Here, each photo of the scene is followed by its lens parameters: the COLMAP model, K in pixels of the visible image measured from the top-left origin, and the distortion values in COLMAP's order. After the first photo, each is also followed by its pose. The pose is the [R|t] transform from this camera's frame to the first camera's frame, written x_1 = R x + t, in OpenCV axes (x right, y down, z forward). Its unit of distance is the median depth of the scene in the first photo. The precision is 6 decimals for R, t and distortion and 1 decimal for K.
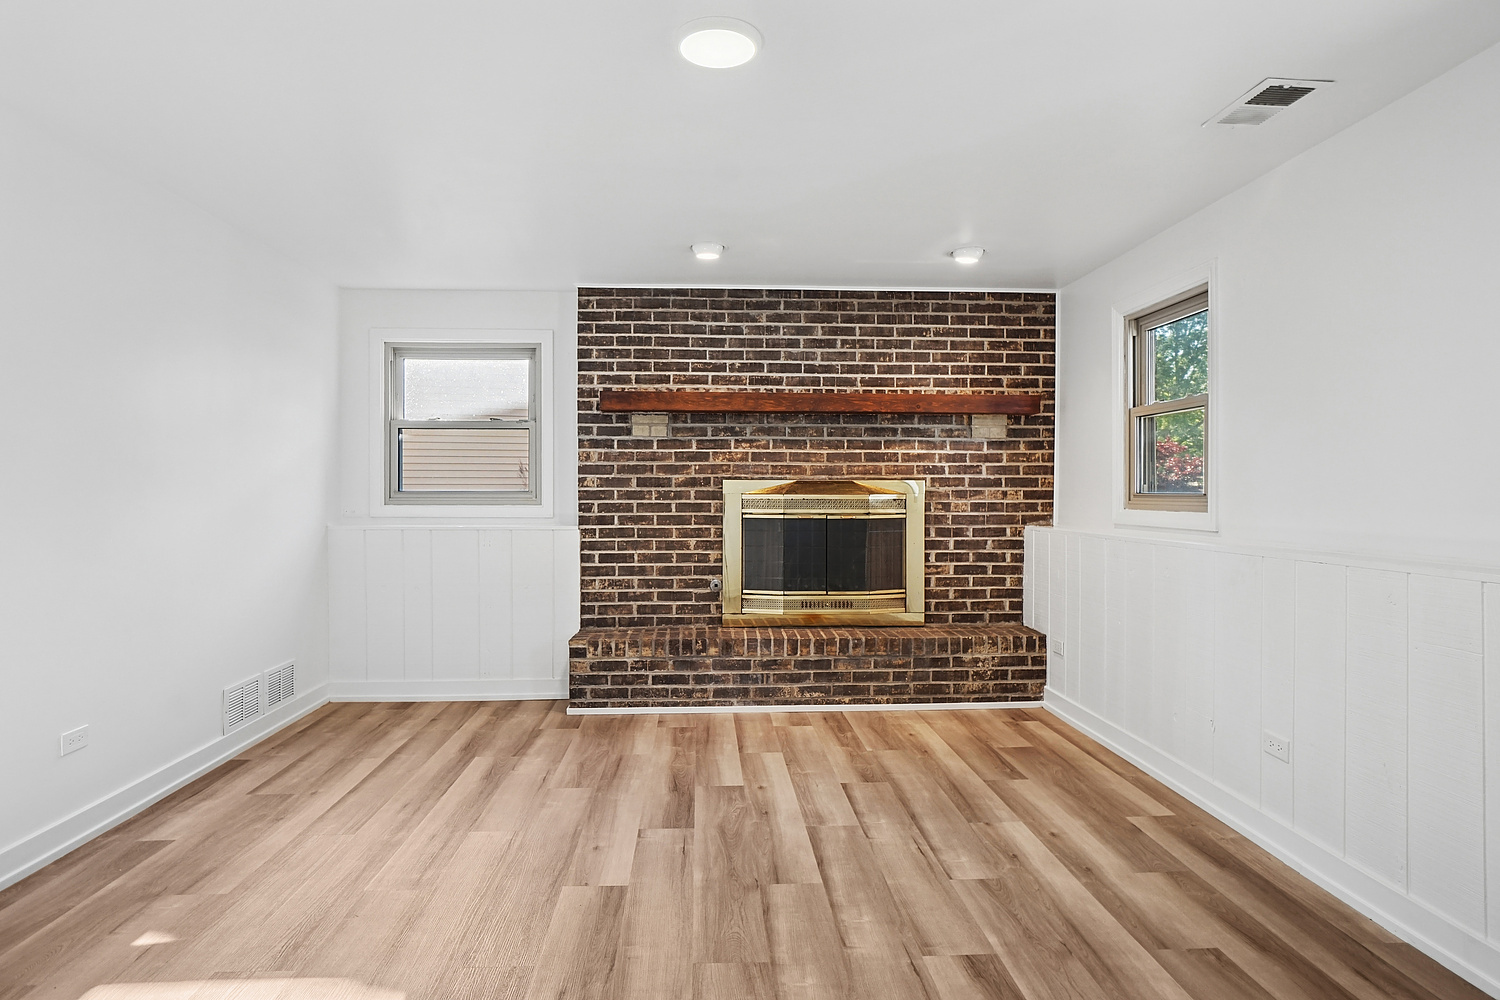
lens RADIAL K [[837.3, 0, 749.2], [0, 837.3, 494.7], [0, 0, 1]] dist [-0.019055, 0.011216]
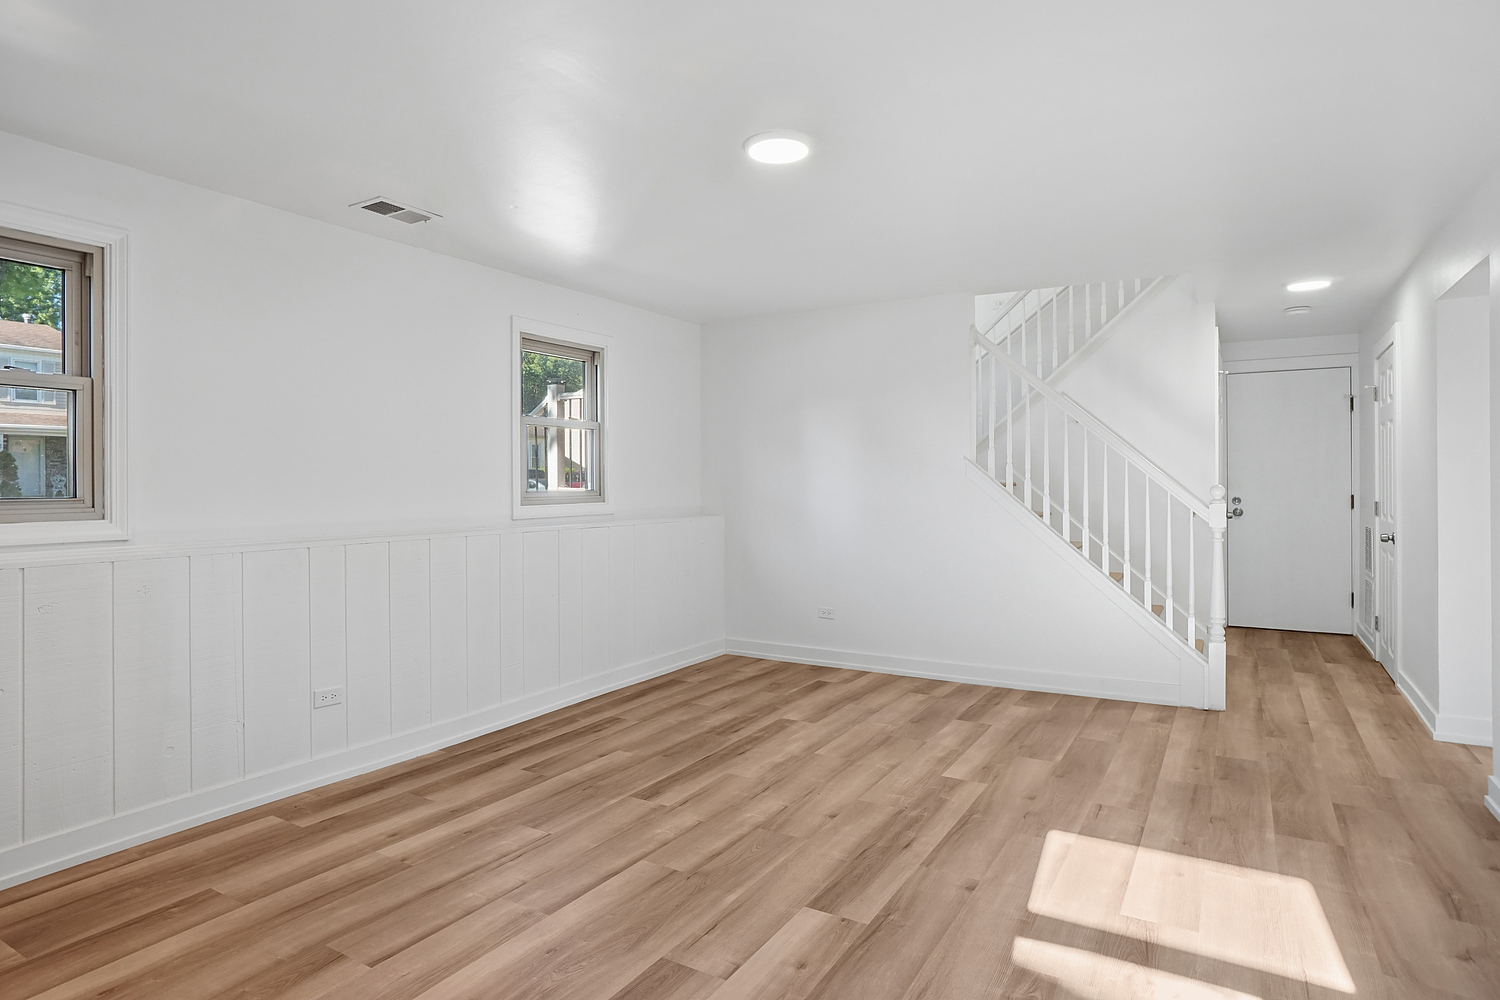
lens RADIAL K [[837.3, 0, 745.6], [0, 837.3, 495.4], [0, 0, 1]] dist [-0.019055, 0.011216]
pose [[-0.828929, -0.004834, 0.559333, -0.604076], [0.004875, 0.999862, 0.015867, -0.012715], [-0.559332, 0.015879, -0.828791, 1.777416]]
